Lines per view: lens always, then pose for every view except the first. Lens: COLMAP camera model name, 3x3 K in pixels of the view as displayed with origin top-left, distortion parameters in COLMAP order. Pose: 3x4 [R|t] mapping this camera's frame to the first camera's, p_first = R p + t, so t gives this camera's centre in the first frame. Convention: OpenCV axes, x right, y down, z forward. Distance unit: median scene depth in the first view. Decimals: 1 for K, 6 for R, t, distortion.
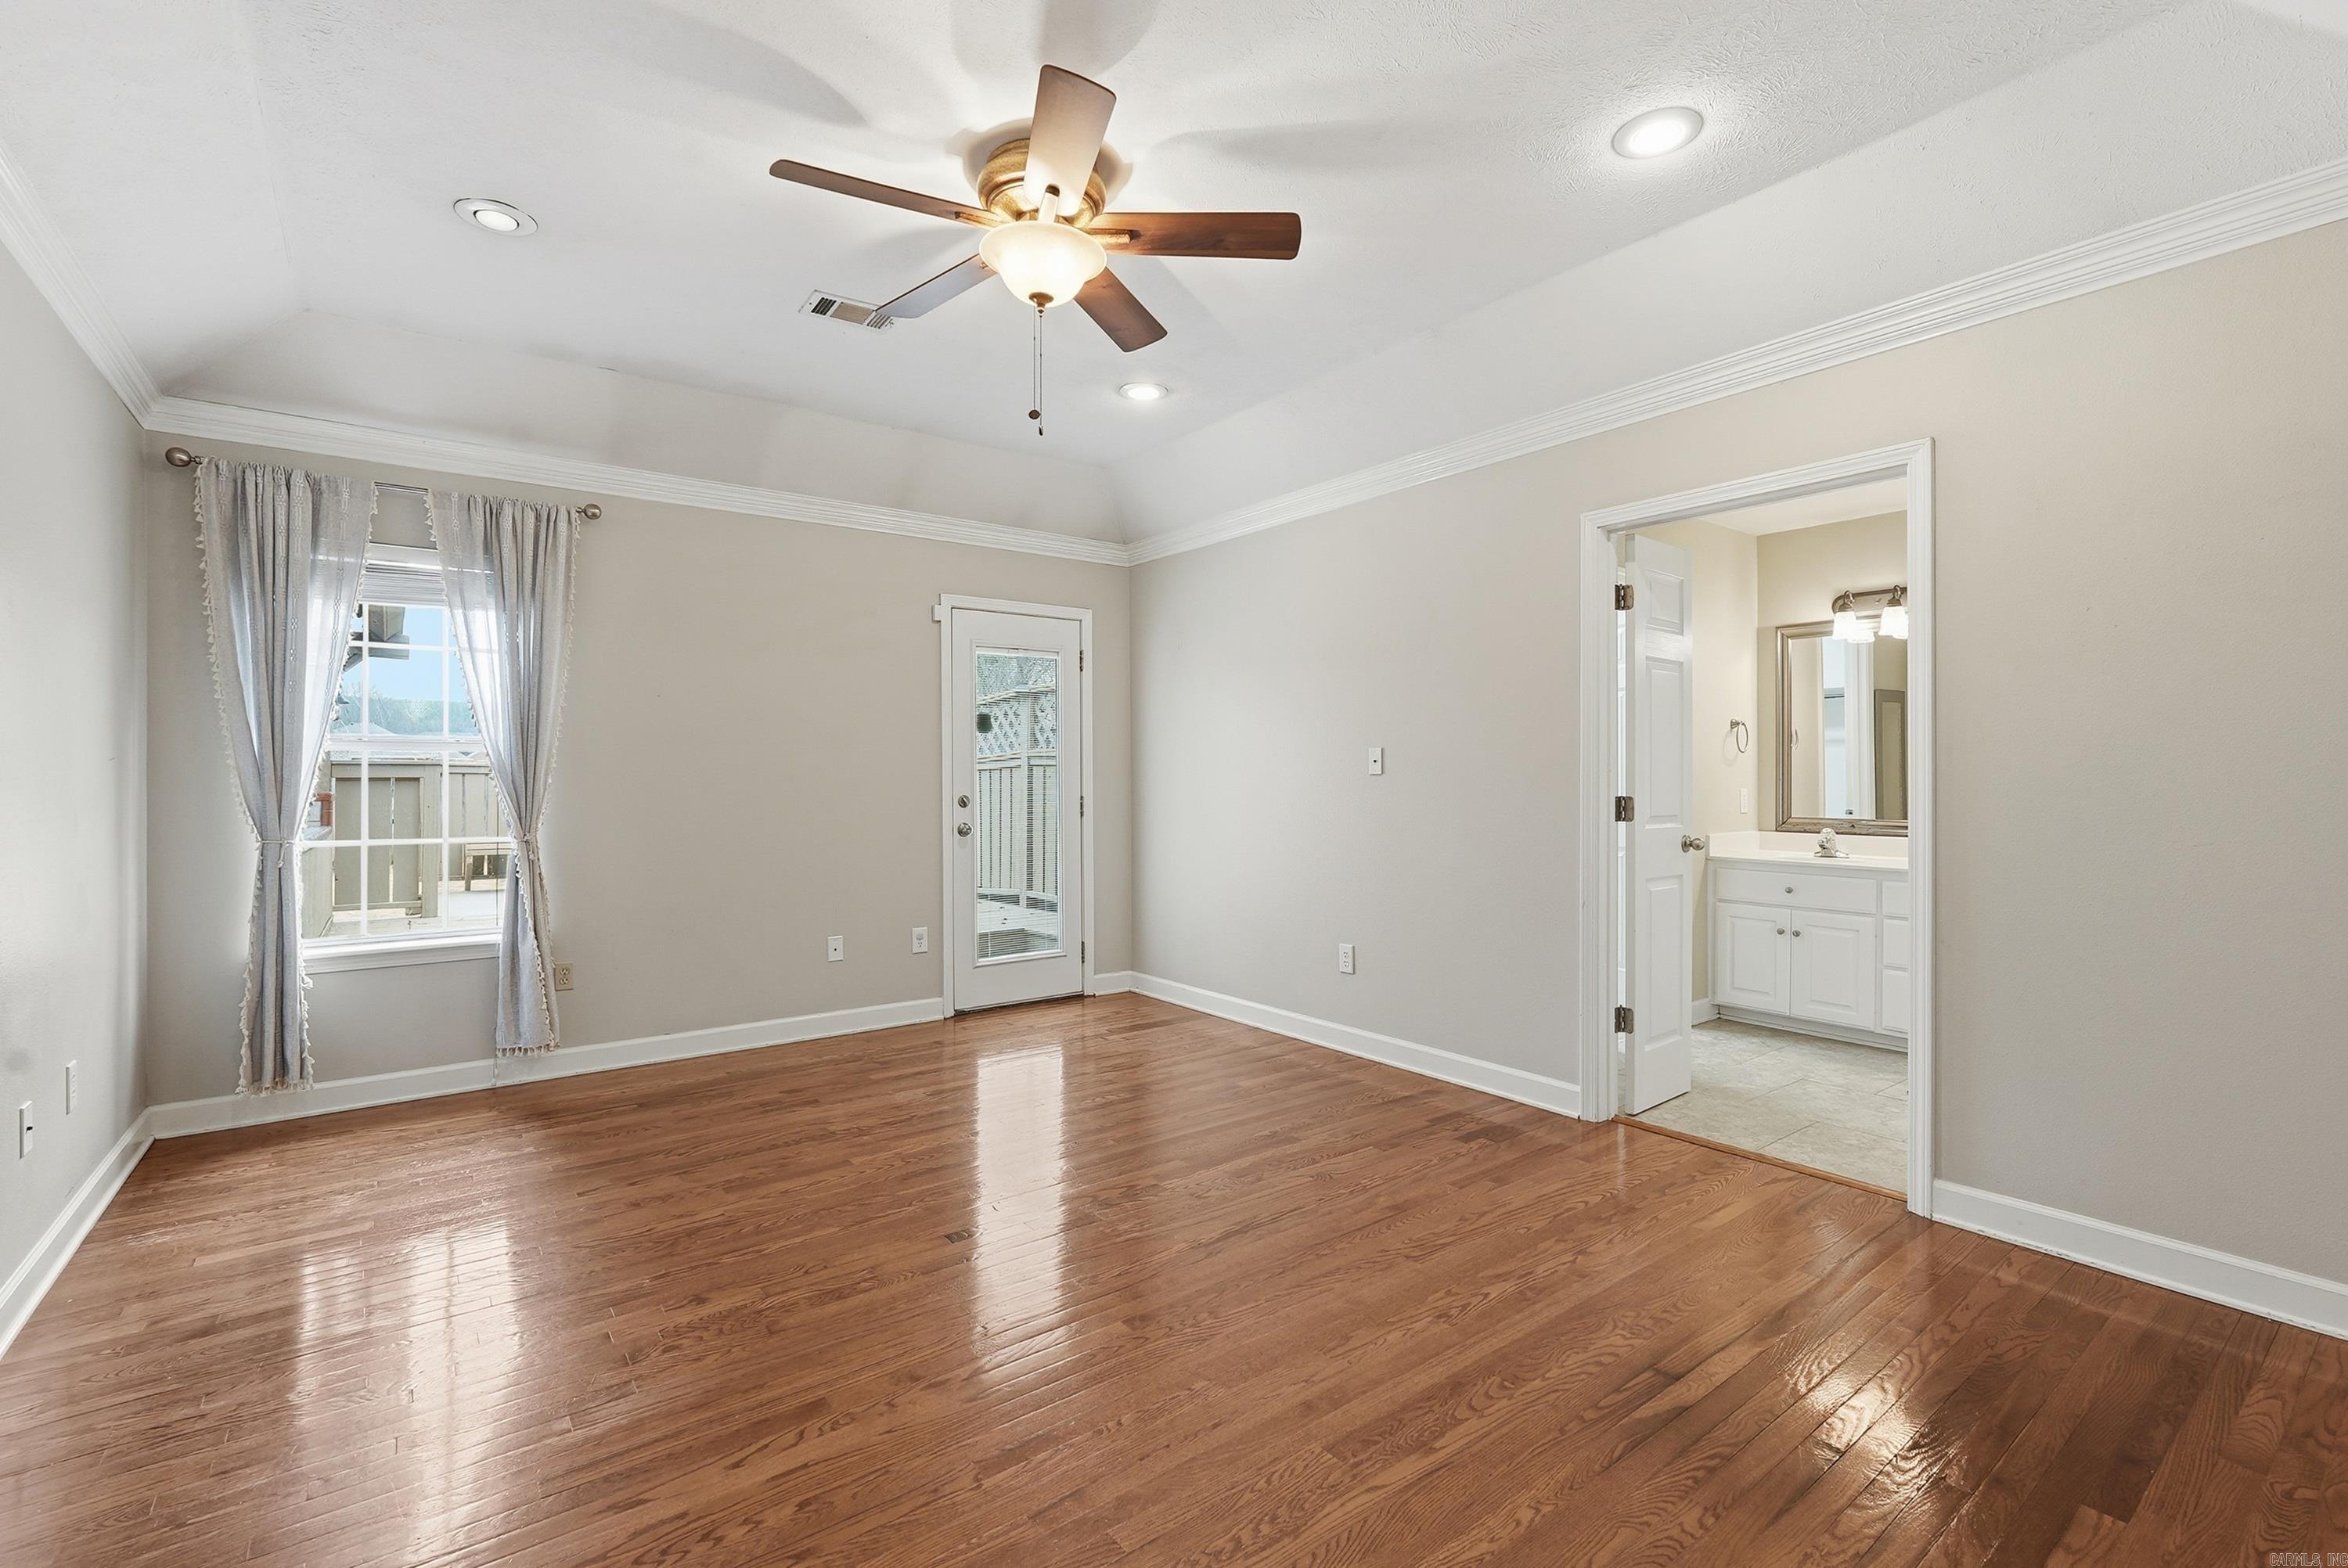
lens RADIAL K [[1044.2, 0, 1174.4], [0, 1044.2, 778.1], [0, 0, 1]] dist [-0.011610, 0.004433]
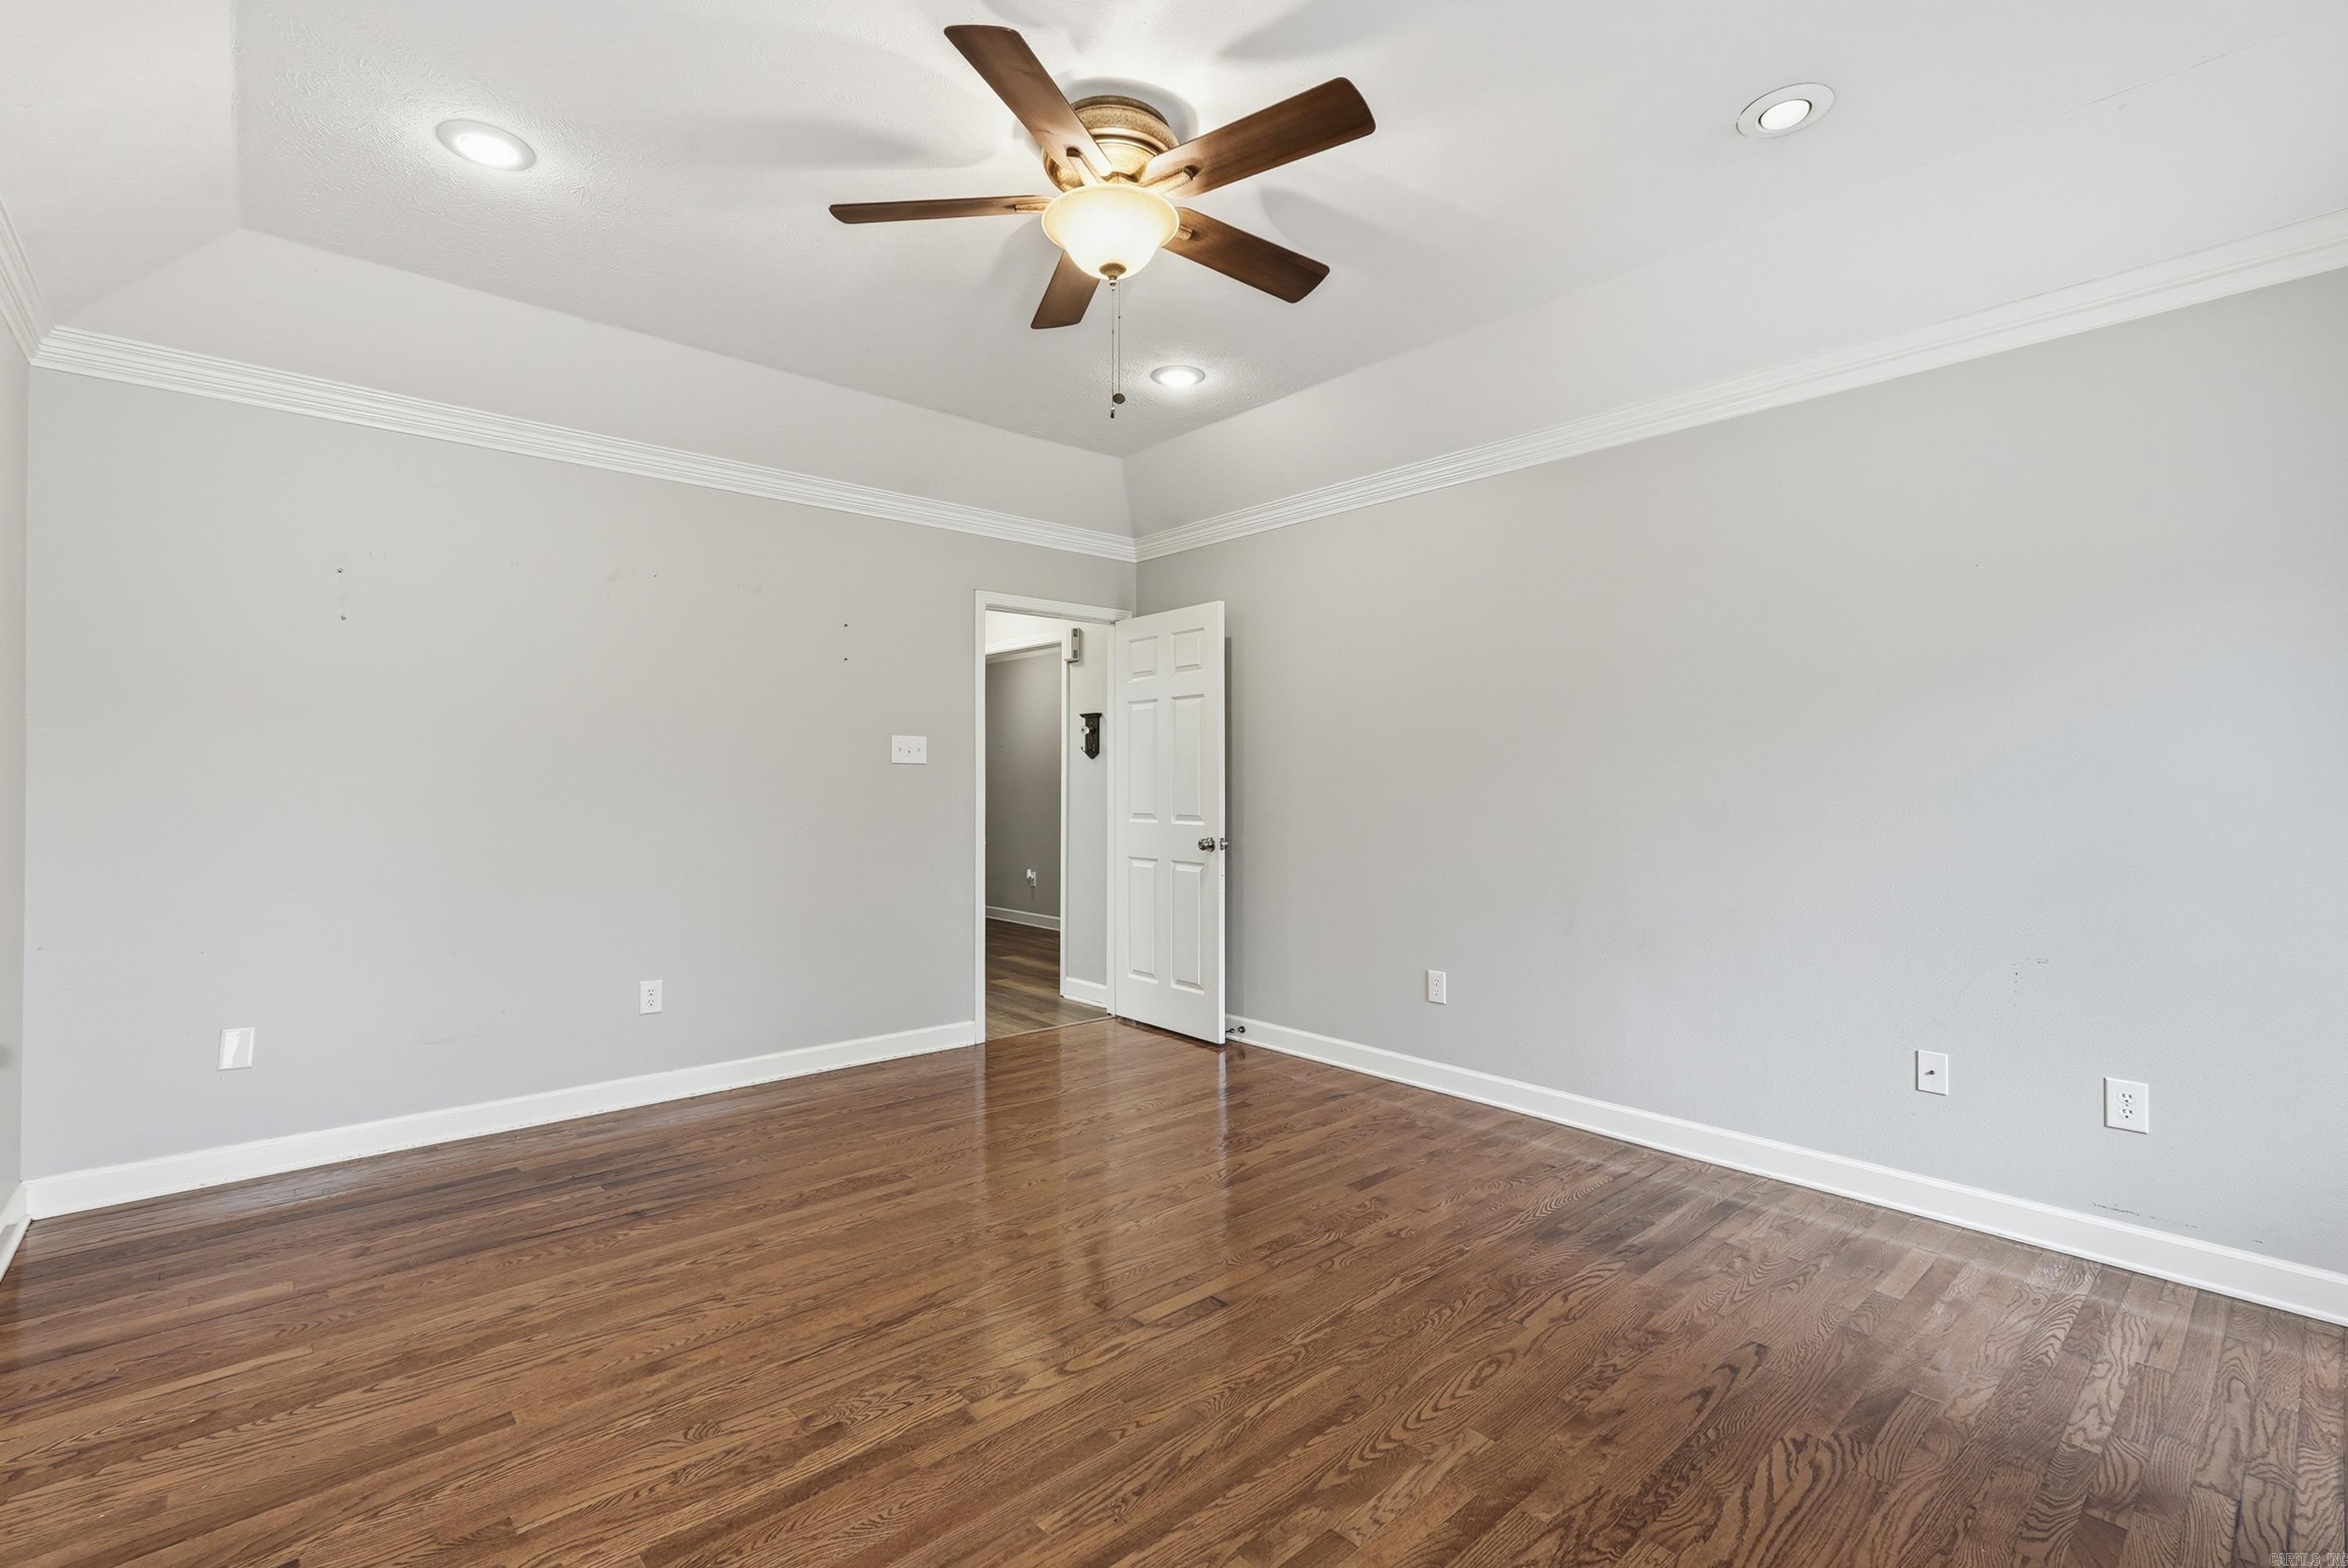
lens RADIAL K [[1044.2, 0, 1177.4], [0, 1044.2, 785.2], [0, 0, 1]] dist [-0.011610, 0.004433]
pose [[-0.996476, 0.003505, -0.083802, -0.108129], [0.003579, 0.999993, -0.000740, -0.002628], [0.083799, -0.001037, -0.996482, 1.941402]]
